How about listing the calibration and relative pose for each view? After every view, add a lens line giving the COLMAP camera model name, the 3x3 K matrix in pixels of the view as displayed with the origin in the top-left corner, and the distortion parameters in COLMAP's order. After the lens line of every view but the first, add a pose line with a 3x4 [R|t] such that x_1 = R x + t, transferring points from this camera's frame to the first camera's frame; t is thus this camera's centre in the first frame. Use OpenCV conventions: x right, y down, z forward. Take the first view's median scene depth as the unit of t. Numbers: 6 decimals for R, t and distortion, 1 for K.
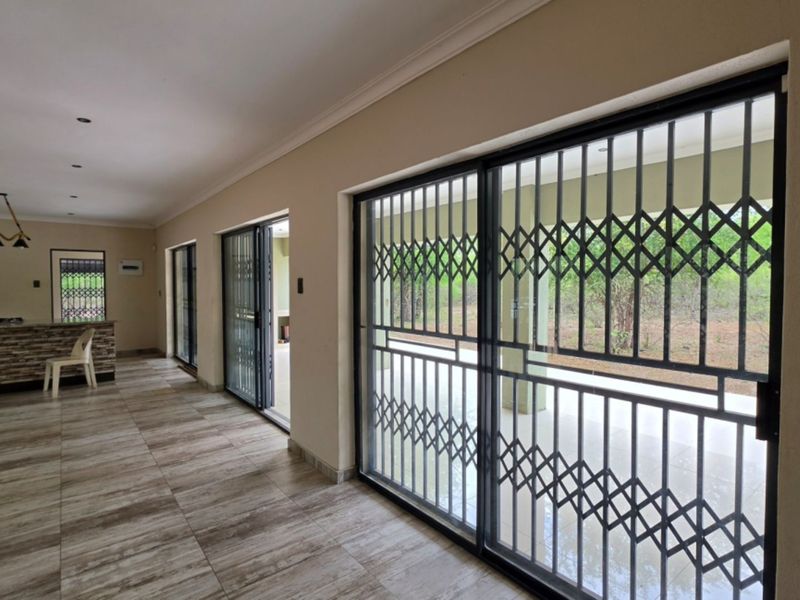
lens RADIAL K [[429.7, 0, 401.3], [0, 429.7, 296.5], [0, 0, 1]] dist [-0.004647, -0.002216]
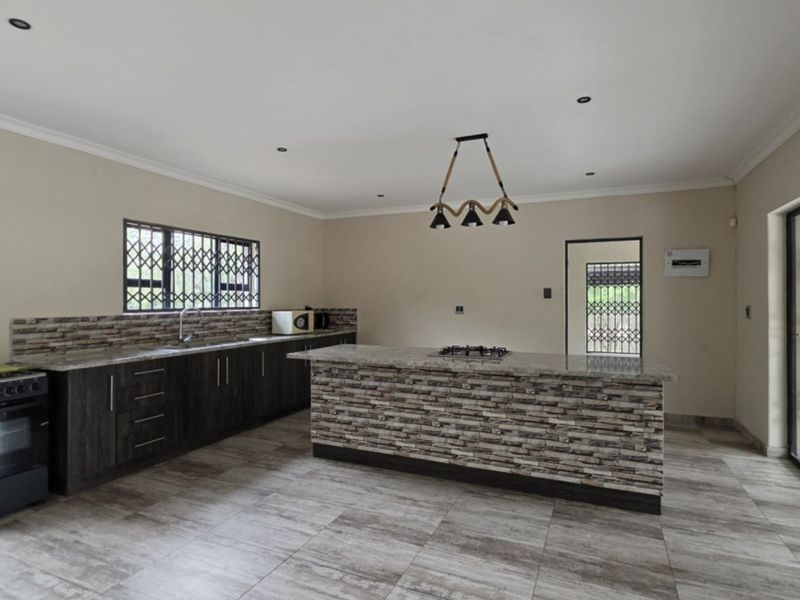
lens RADIAL K [[461.9, 0, 400.0], [0, 461.9, 300.0], [0, 0, 1]] dist [-0.000408, -0.001310]
pose [[0.467973, -0.000831, -0.883742, -0.388382], [-0.027515, 0.999501, -0.015510, -0.001688], [0.883314, 0.031575, 0.467717, 0.556472]]
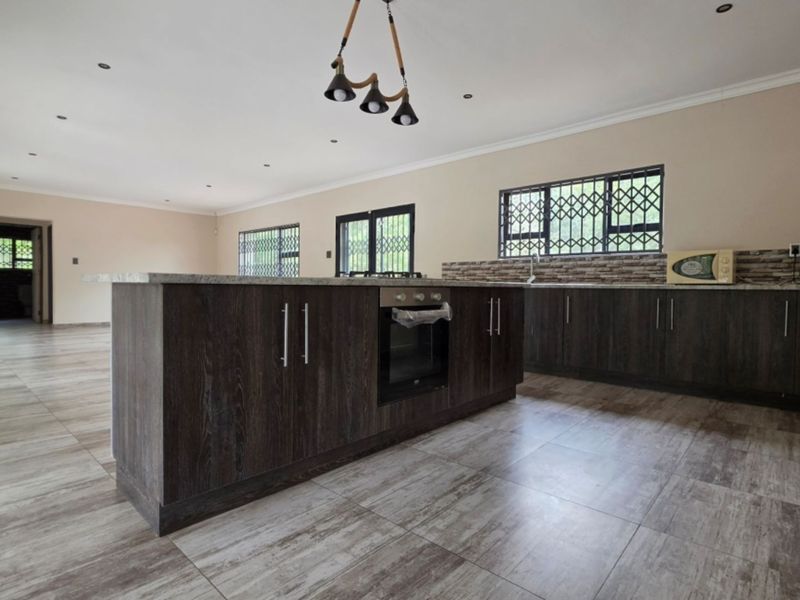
lens RADIAL K [[429.7, 0, 401.3], [0, 429.7, 296.5], [0, 0, 1]] dist [-0.004647, -0.002216]
pose [[-0.986047, 0.000424, -0.166468, -0.815192], [-0.008772, 0.998475, 0.054506, 0.046441], [0.166237, 0.055205, -0.984539, 1.319038]]
